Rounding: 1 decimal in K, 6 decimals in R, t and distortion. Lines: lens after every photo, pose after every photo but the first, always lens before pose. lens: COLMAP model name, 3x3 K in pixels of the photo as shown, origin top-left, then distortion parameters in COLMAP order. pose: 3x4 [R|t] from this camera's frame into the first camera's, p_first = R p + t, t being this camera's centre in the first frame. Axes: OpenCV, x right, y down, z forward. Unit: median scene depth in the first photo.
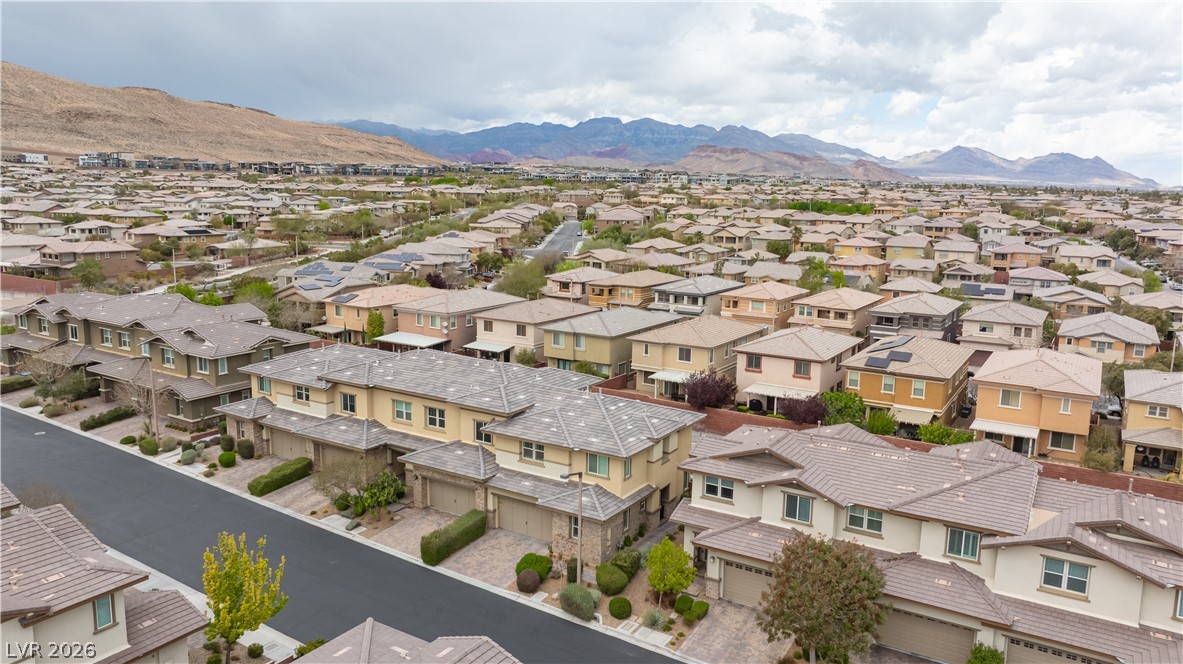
lens RADIAL K [[827.6, 0, 593.9], [0, 827.6, 332.2], [0, 0, 1]] dist [-0.005277, -0.000375]
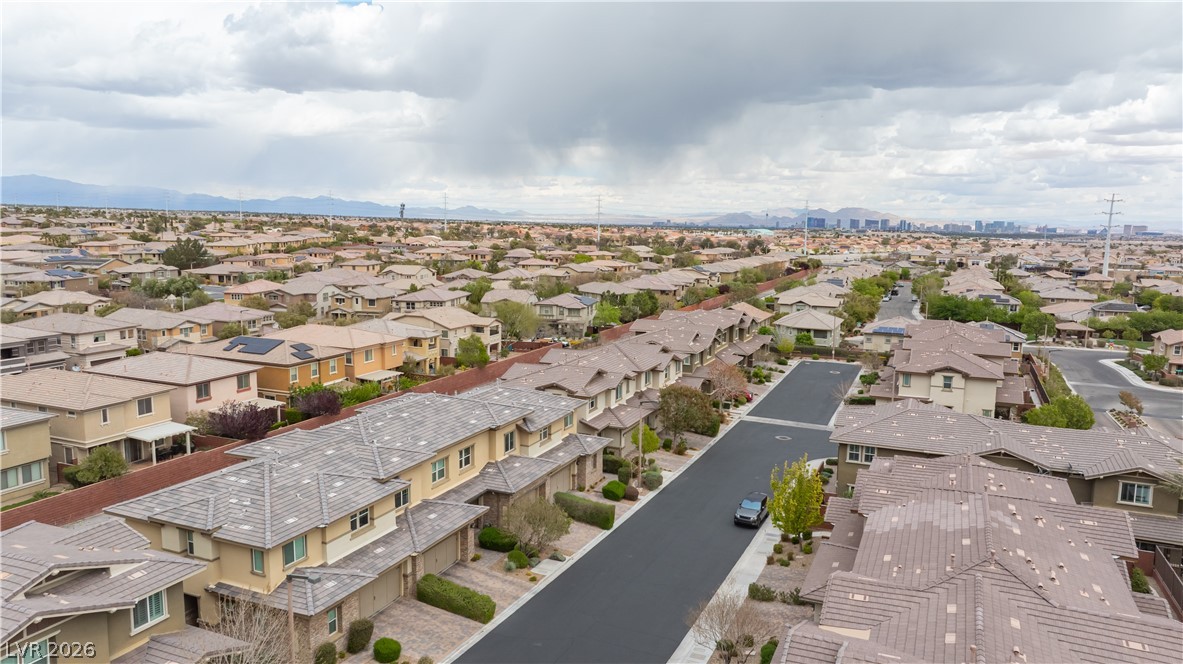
lens RADIAL K [[827.6, 0, 593.1], [0, 827.6, 332.0], [0, 0, 1]] dist [-0.005277, -0.000375]
pose [[-0.142780, -0.159844, 0.976762, -1.056633], [0.153490, 0.971358, 0.181396, -0.178052], [-0.977780, 0.175823, -0.114156, 0.876163]]
